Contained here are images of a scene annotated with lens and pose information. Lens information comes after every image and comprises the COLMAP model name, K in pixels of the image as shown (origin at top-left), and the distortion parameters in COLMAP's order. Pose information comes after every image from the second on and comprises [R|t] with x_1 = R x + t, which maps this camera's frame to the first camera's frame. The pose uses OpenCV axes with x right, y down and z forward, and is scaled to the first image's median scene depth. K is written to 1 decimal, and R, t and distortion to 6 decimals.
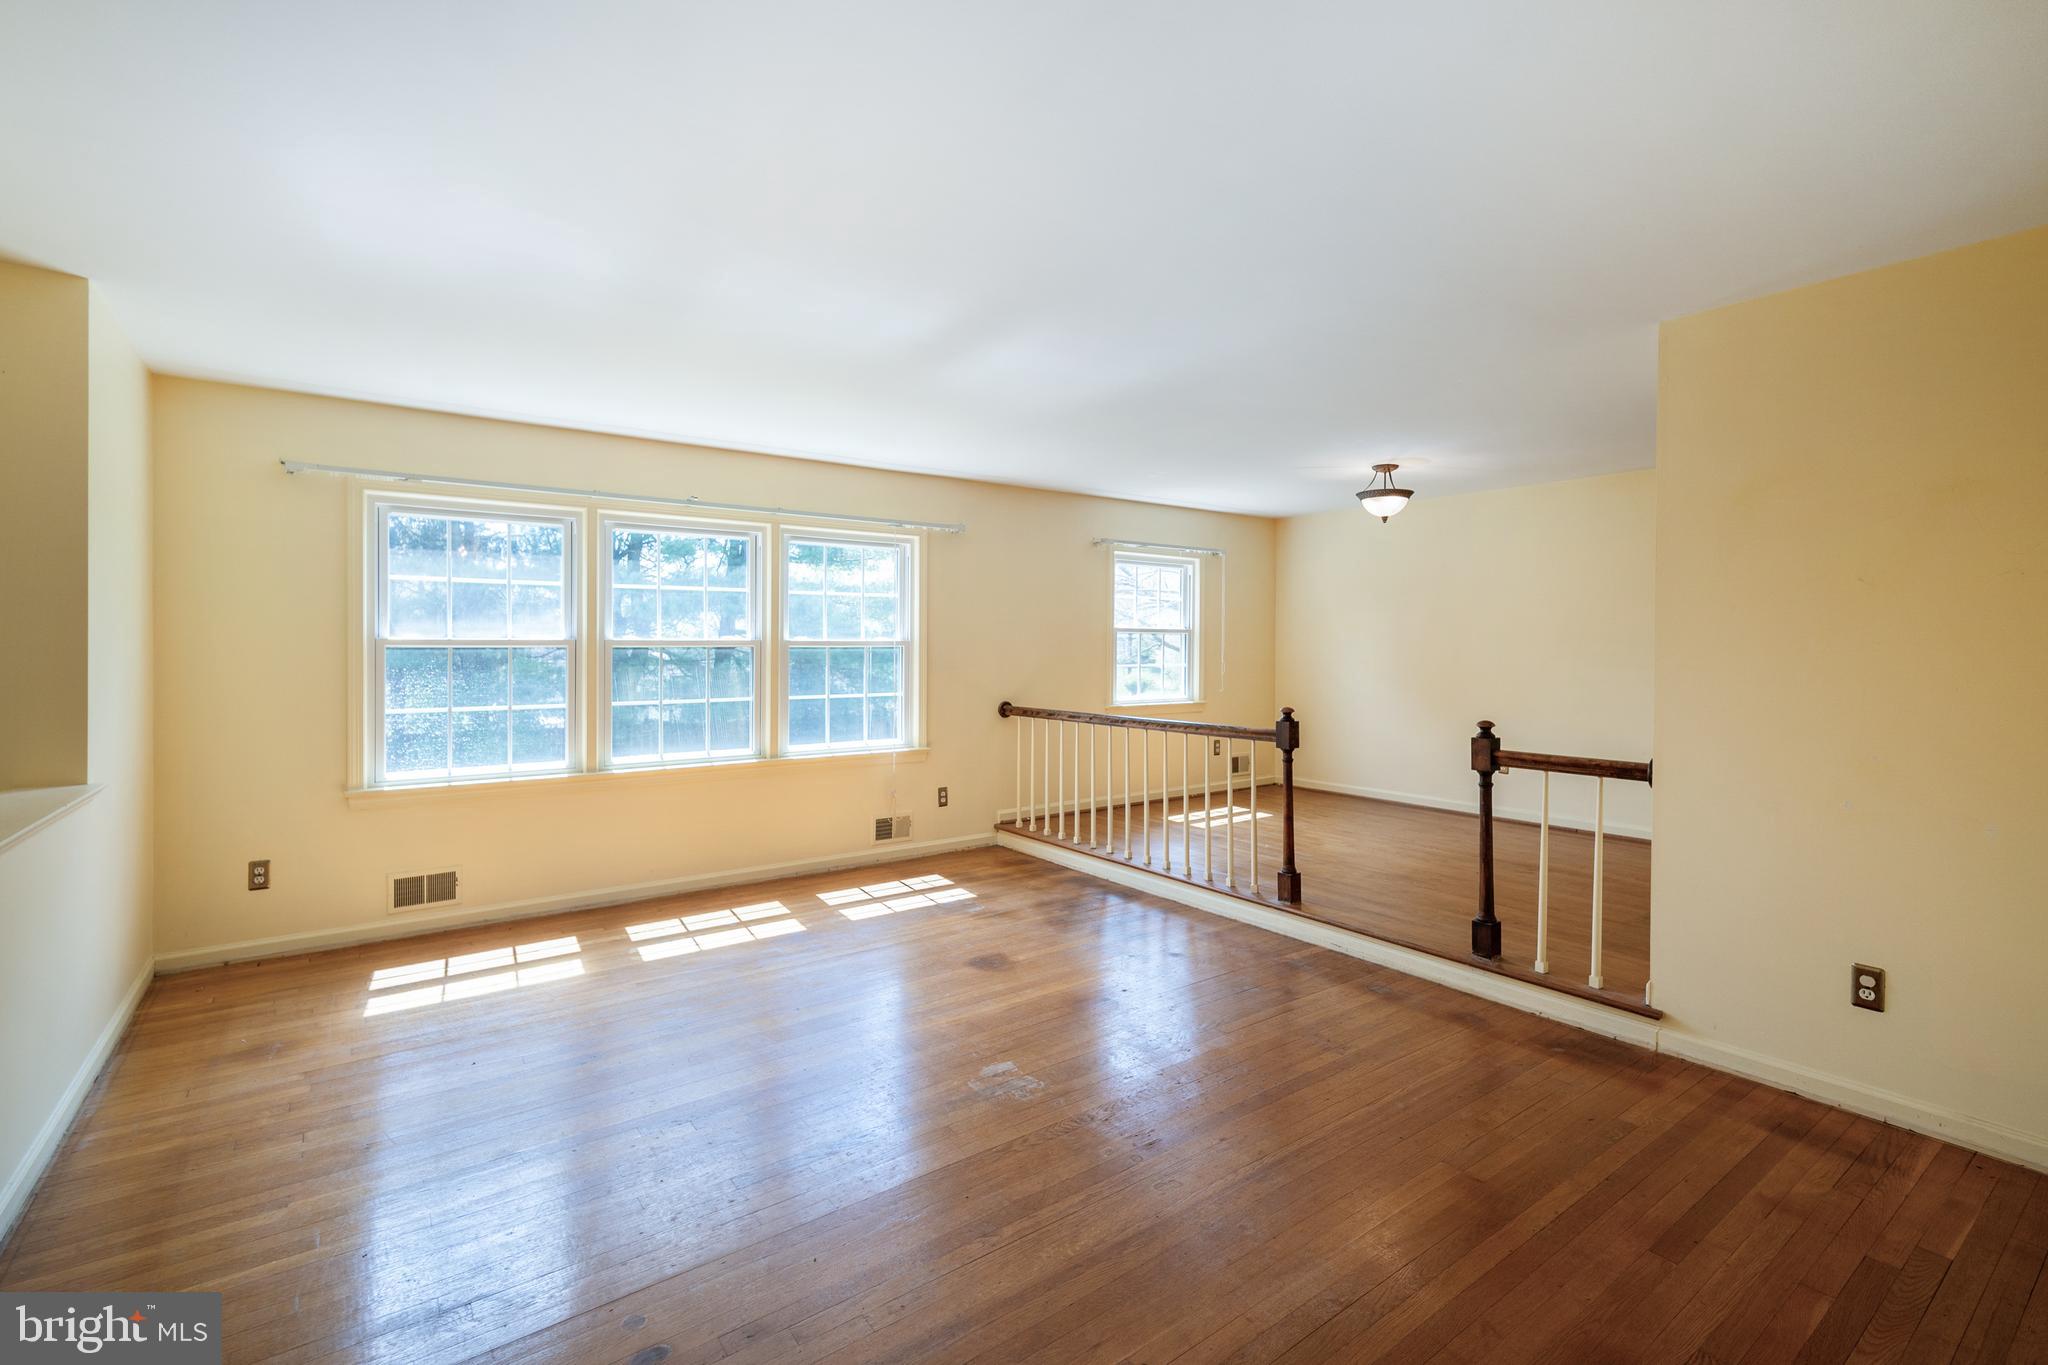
lens RADIAL K [[909.8, 0, 1019.6], [0, 909.8, 691.5], [0, 0, 1]] dist [0.003182, 0.001939]
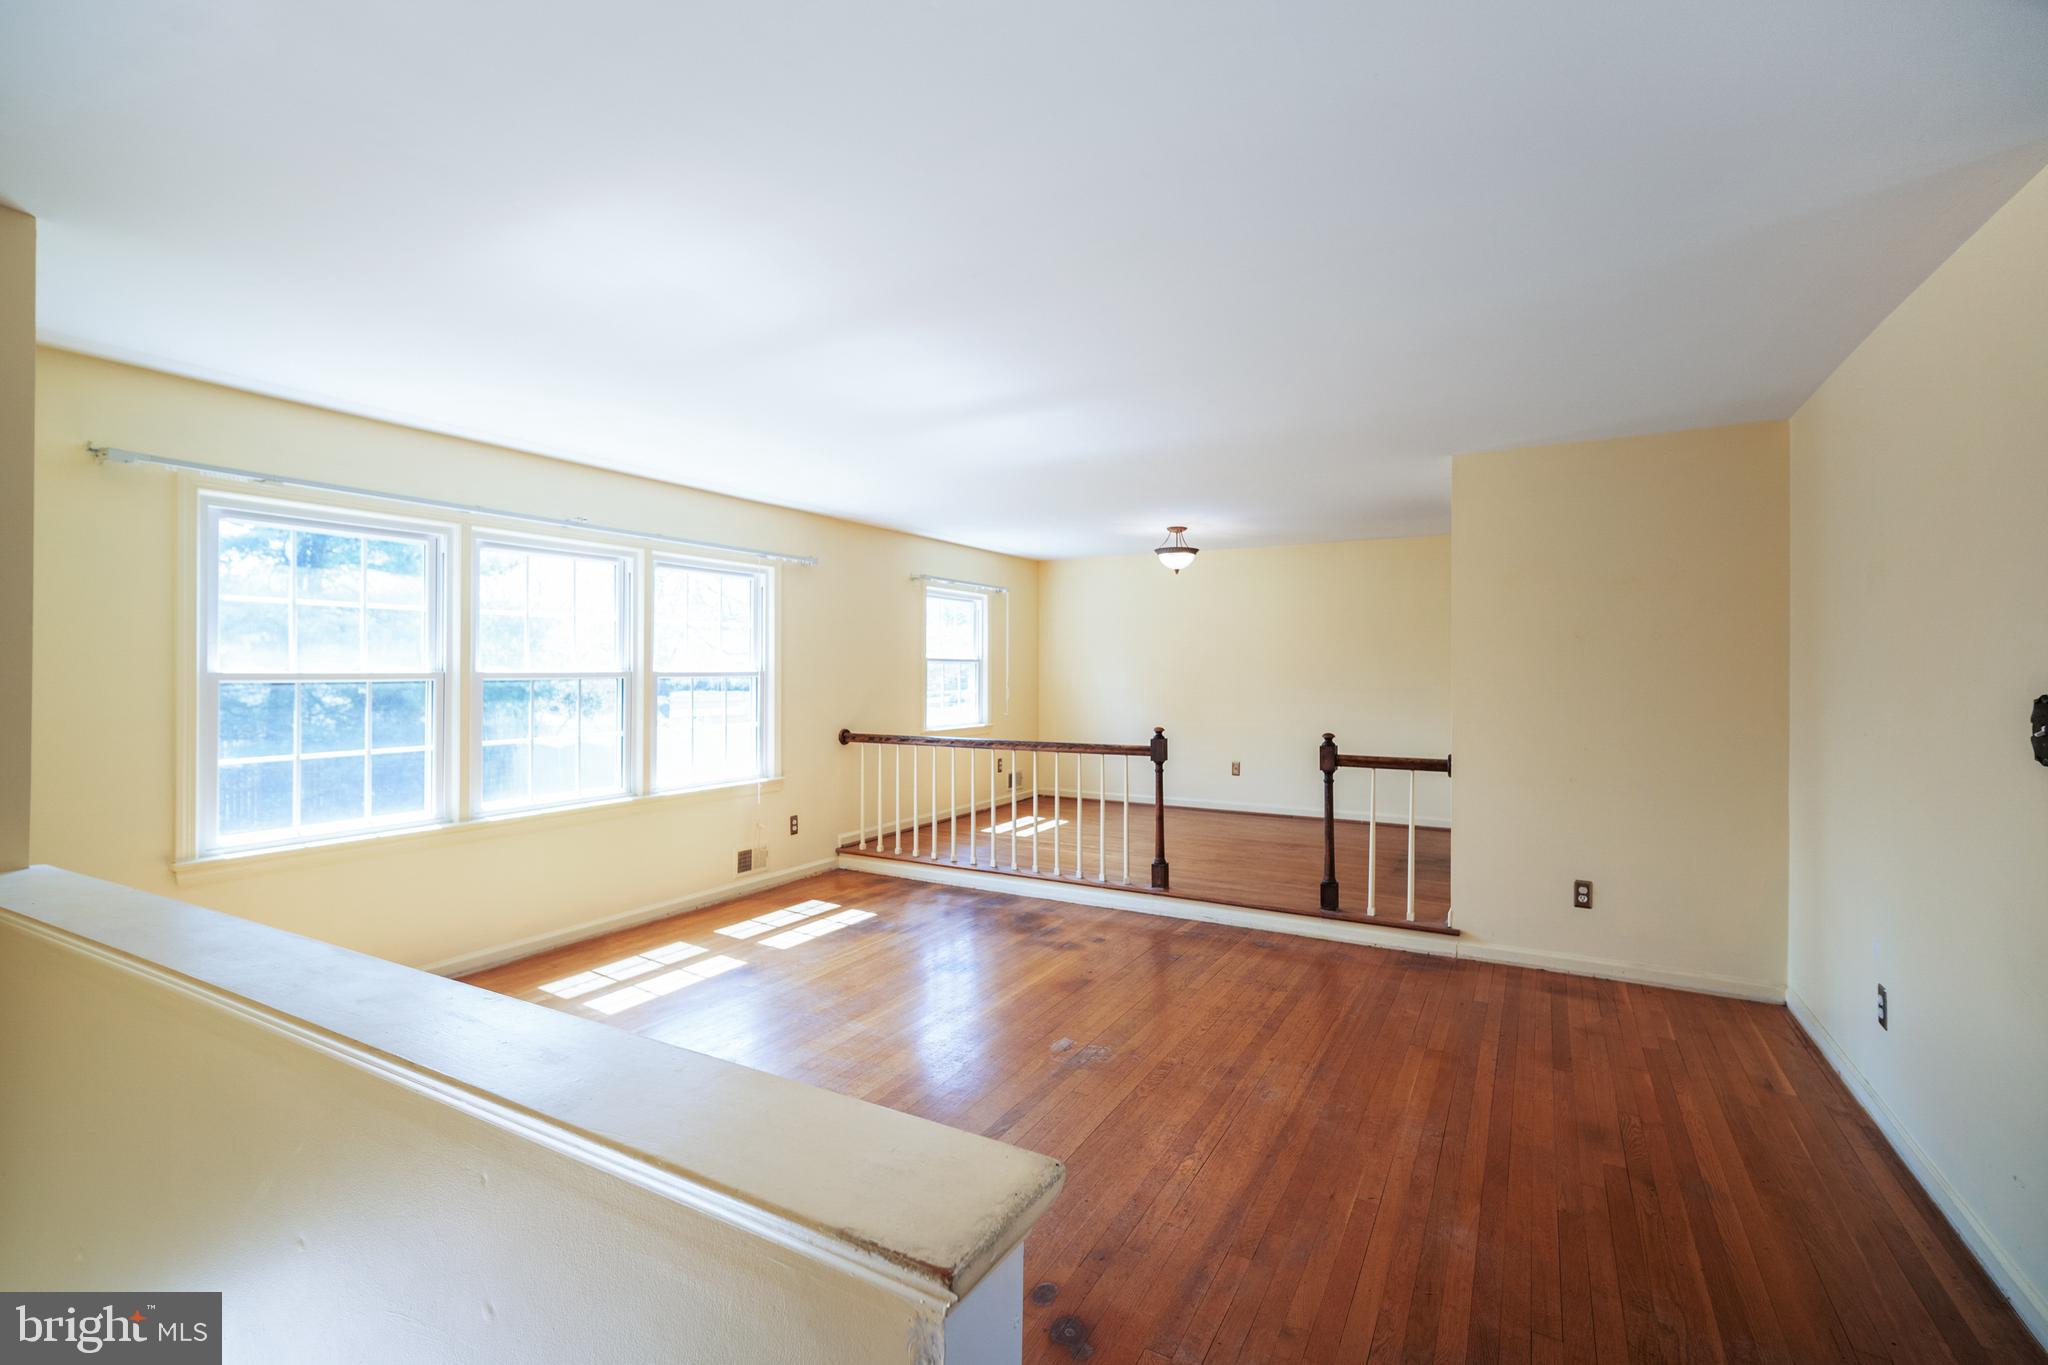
lens RADIAL K [[909.8, 0, 994.4], [0, 909.8, 709.8], [0, 0, 1]] dist [0.003182, 0.001939]
pose [[0.916005, -0.019331, 0.400701, -0.376721], [0.021331, 0.999772, -0.000530, -0.009260], [-0.400600, 0.009033, 0.916209, -0.022859]]
